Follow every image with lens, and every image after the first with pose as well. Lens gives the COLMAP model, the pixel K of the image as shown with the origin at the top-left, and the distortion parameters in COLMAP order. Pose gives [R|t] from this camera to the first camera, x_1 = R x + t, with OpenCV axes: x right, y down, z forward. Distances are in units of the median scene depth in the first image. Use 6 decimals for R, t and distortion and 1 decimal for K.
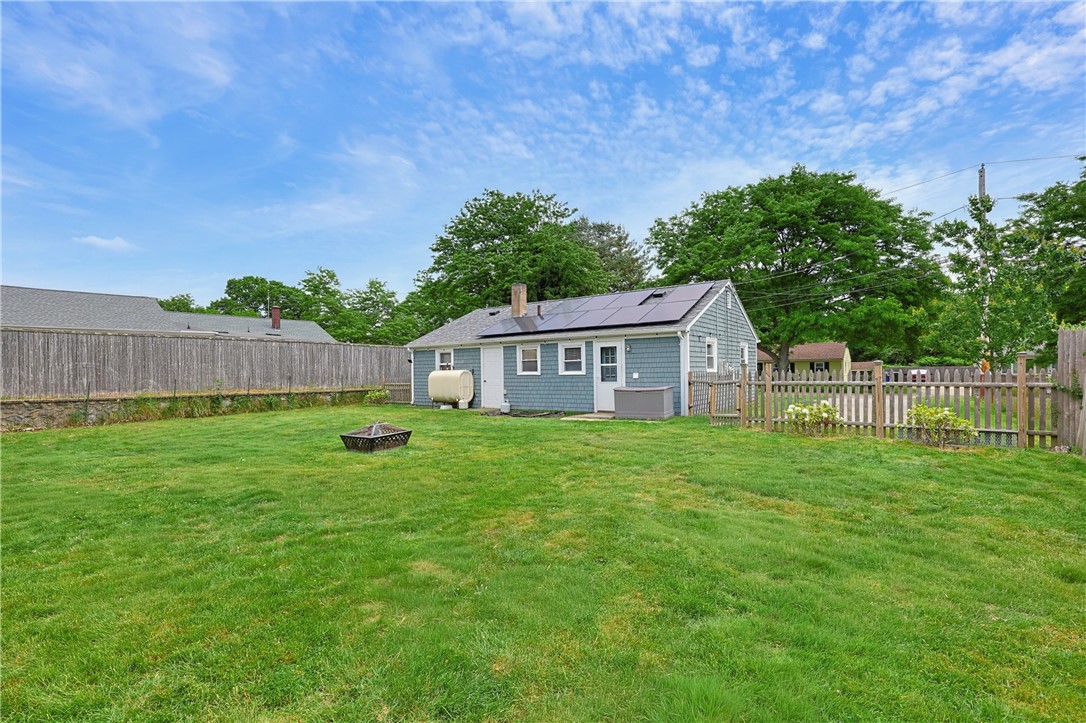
lens RADIAL K [[475.2, 0, 557.1], [0, 475.2, 366.9], [0, 0, 1]] dist [0.002243, 0.000102]
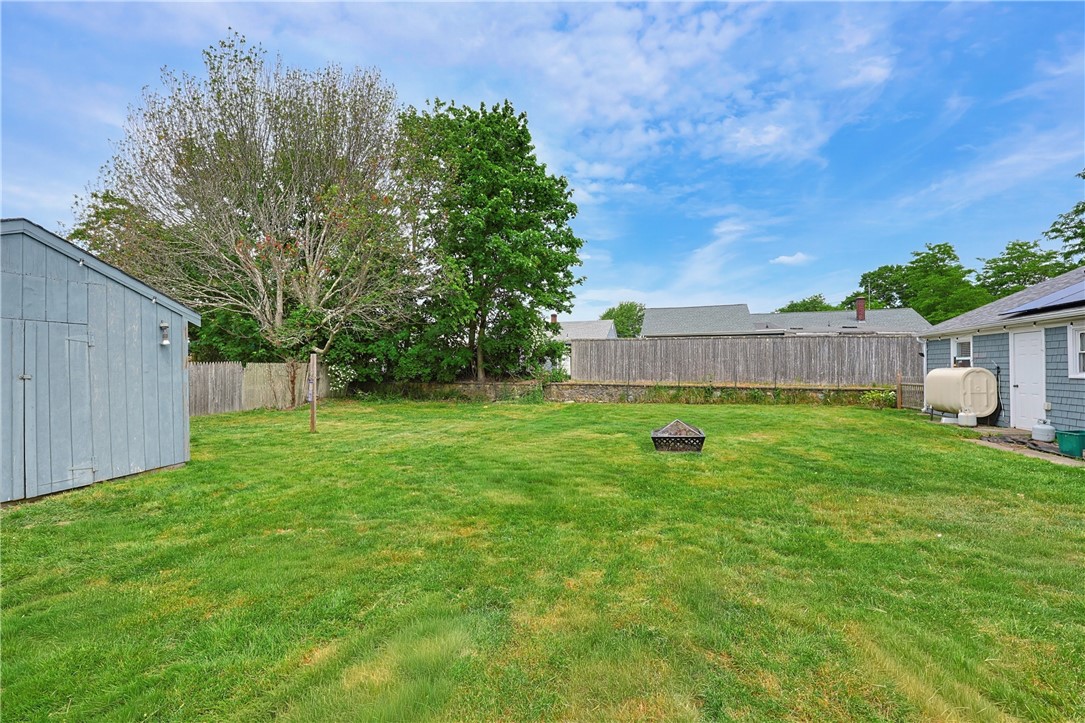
lens RADIAL K [[471.6, 0, 549.8], [0, 471.6, 361.9], [0, 0, 1]] dist [-0.001263, -0.000144]
pose [[0.334469, 0.001614, -0.942405, 0.232943], [0.003664, 0.999989, 0.003013, -0.005814], [0.942400, -0.004460, 0.334459, 0.225345]]
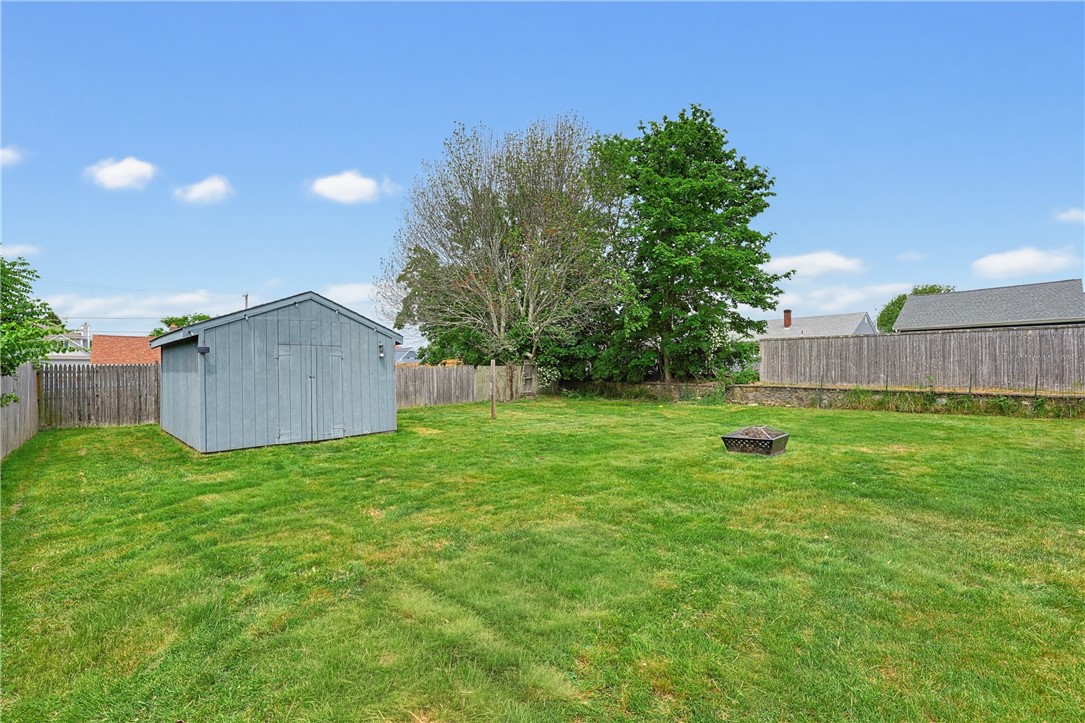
lens RADIAL K [[474.7, 0, 556.6], [0, 474.7, 366.9], [0, 0, 1]] dist [0.002243, 0.000102]
pose [[-0.183489, 0.010429, -0.982966, 0.344439], [0.013189, 0.999880, 0.008147, -0.008405], [0.982933, -0.011469, -0.183605, 0.407659]]
